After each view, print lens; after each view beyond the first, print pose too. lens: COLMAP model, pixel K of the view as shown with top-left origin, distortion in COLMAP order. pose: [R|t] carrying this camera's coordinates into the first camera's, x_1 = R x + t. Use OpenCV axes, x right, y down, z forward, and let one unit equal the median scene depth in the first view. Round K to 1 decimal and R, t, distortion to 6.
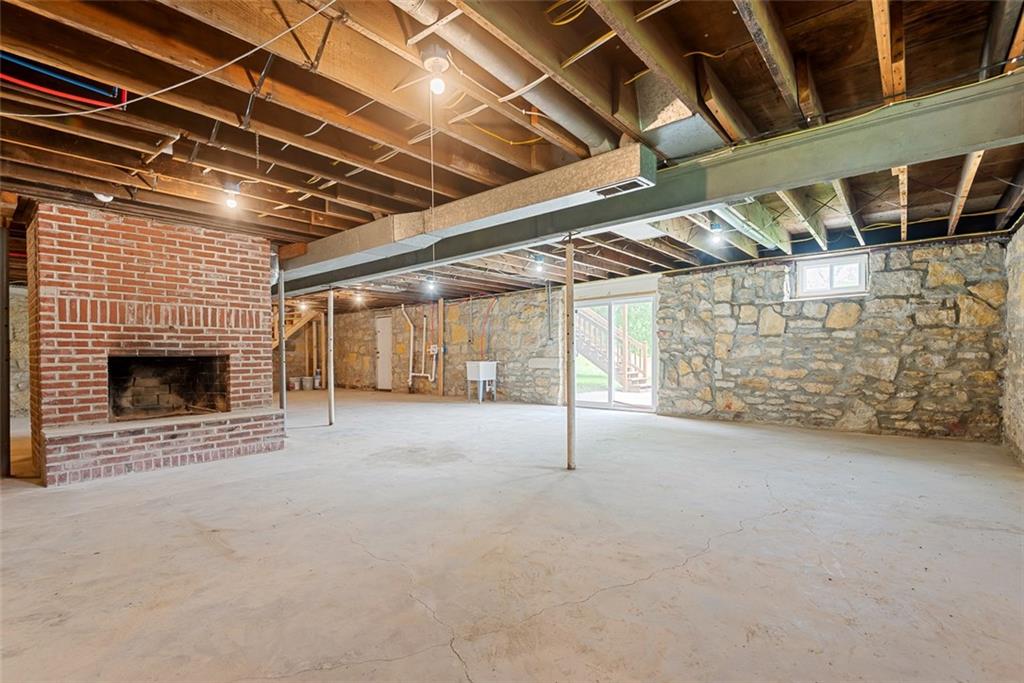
lens RADIAL K [[467.0, 0, 512.0], [0, 467.0, 347.7], [0, 0, 1]] dist [0.002532, -0.002038]
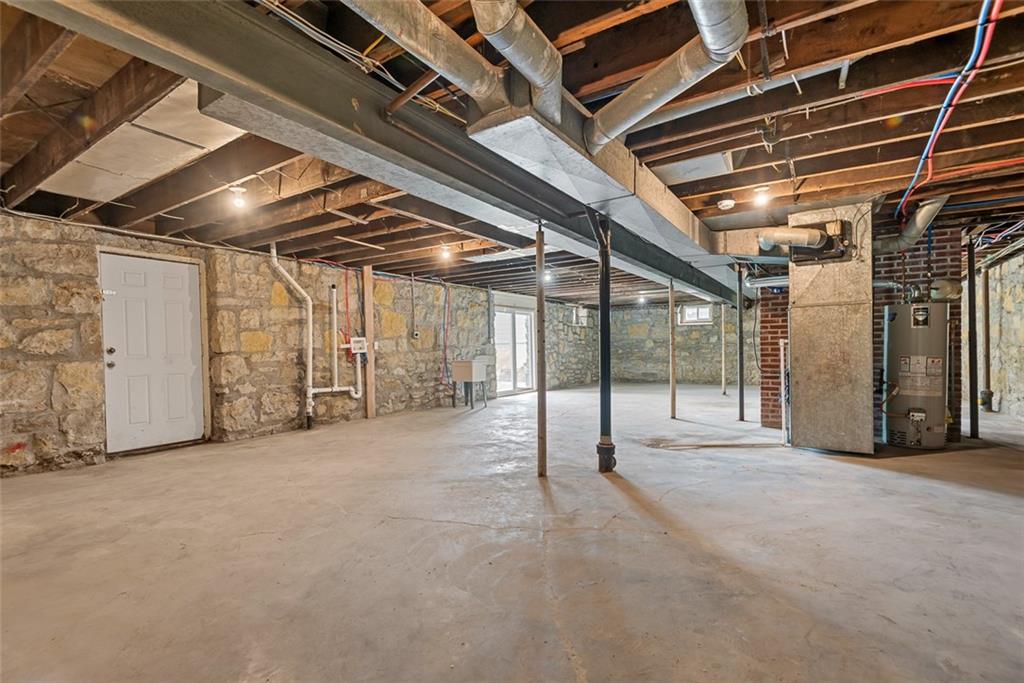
lens RADIAL K [[467.0, 0, 512.9], [0, 467.0, 348.6], [0, 0, 1]] dist [0.002532, -0.002038]
pose [[-0.130695, 0.010128, 0.991371, -0.818526], [-0.002260, 0.999942, -0.010513, 0.014615], [-0.991420, -0.003614, -0.130664, 0.901220]]
